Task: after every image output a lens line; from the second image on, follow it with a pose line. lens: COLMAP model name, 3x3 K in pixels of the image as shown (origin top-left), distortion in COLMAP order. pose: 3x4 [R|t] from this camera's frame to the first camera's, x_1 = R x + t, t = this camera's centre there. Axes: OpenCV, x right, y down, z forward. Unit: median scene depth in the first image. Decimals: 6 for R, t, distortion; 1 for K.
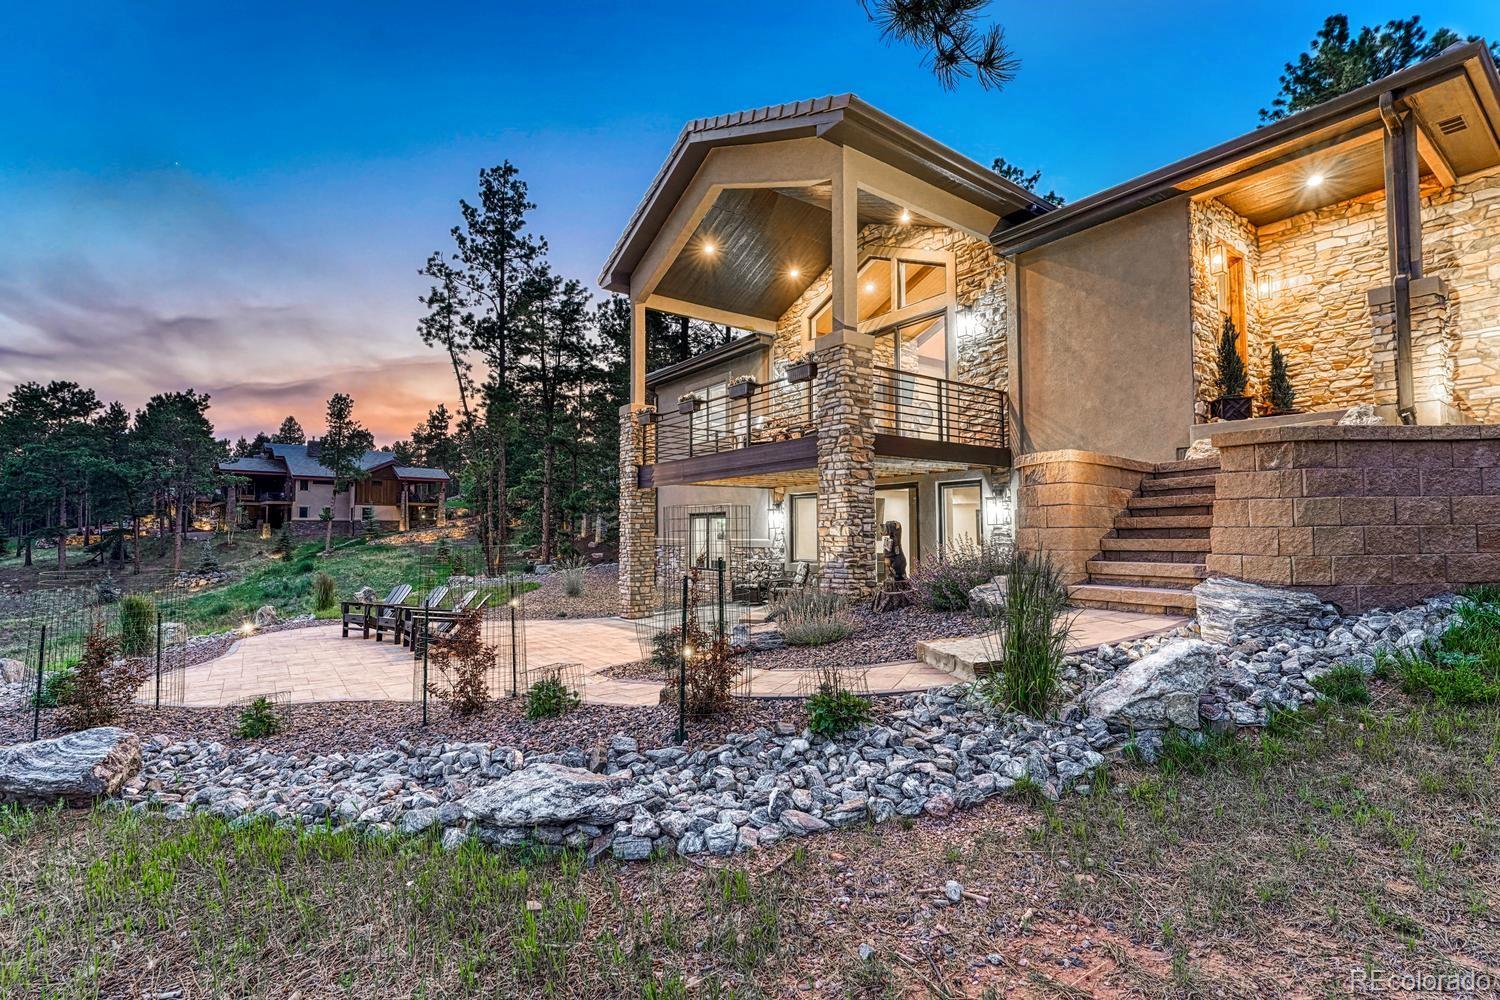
lens RADIAL K [[677.9, 0, 750.0], [0, 677.9, 500.0], [0, 0, 1]] dist [-0.000580, -0.000083]
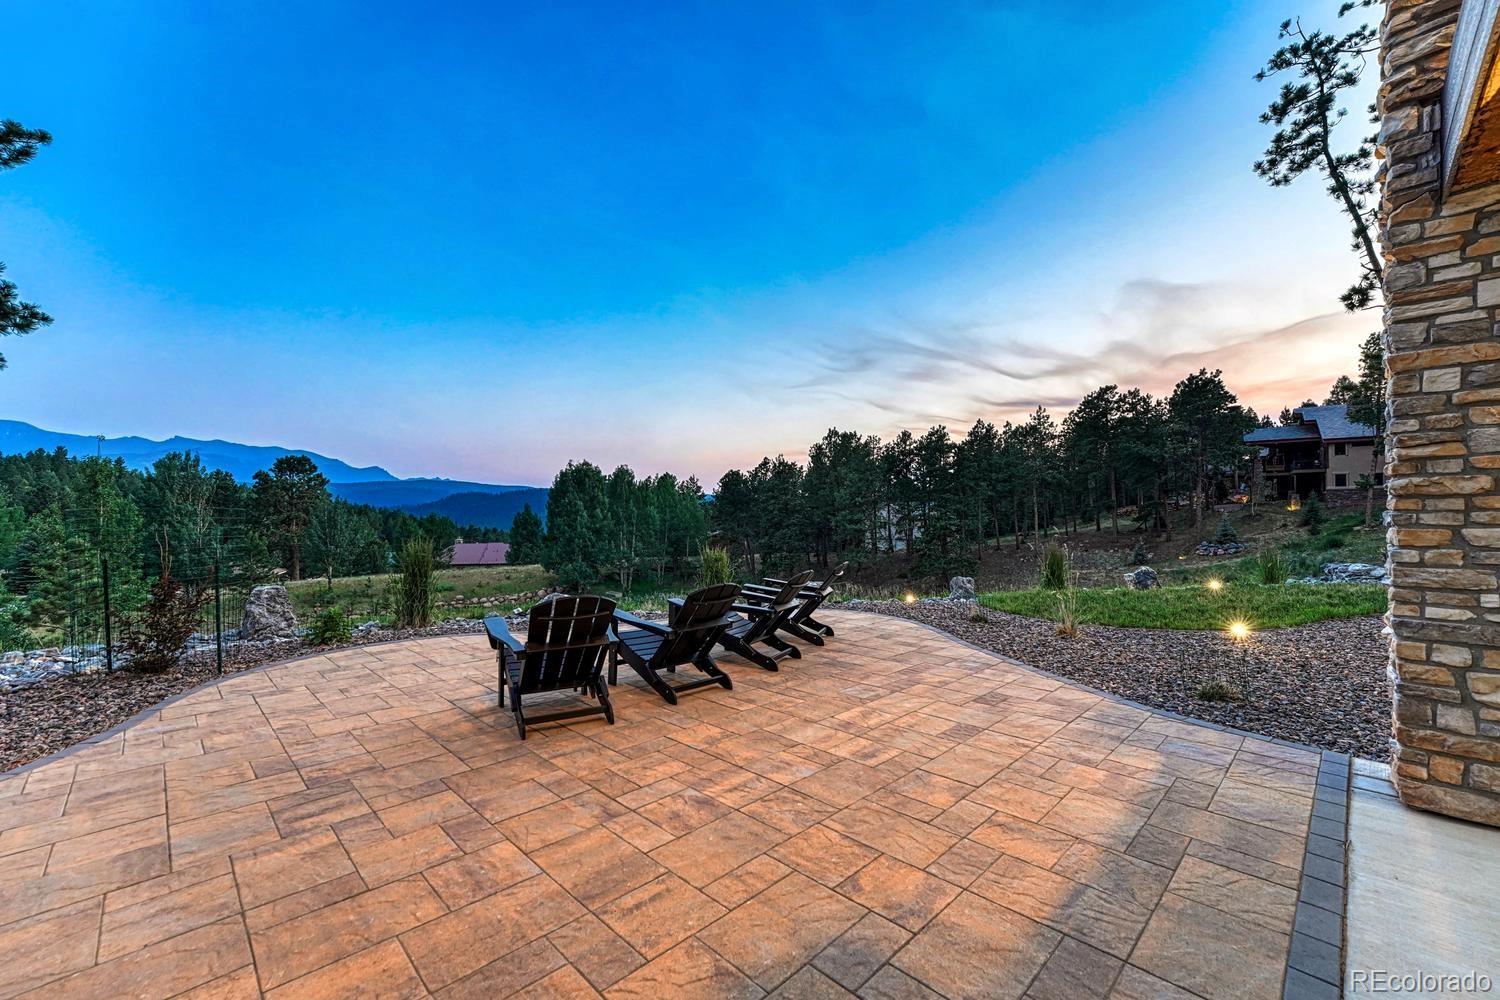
lens RADIAL K [[604.0, 0, 751.0], [0, 604.0, 508.3], [0, 0, 1]] dist [-0.001489, 0.000216]
pose [[0.147752, -0.006269, -0.989005, -0.002020], [0.054628, 0.998505, 0.001832, 0.012774], [0.987515, -0.054298, 0.147874, 0.147204]]
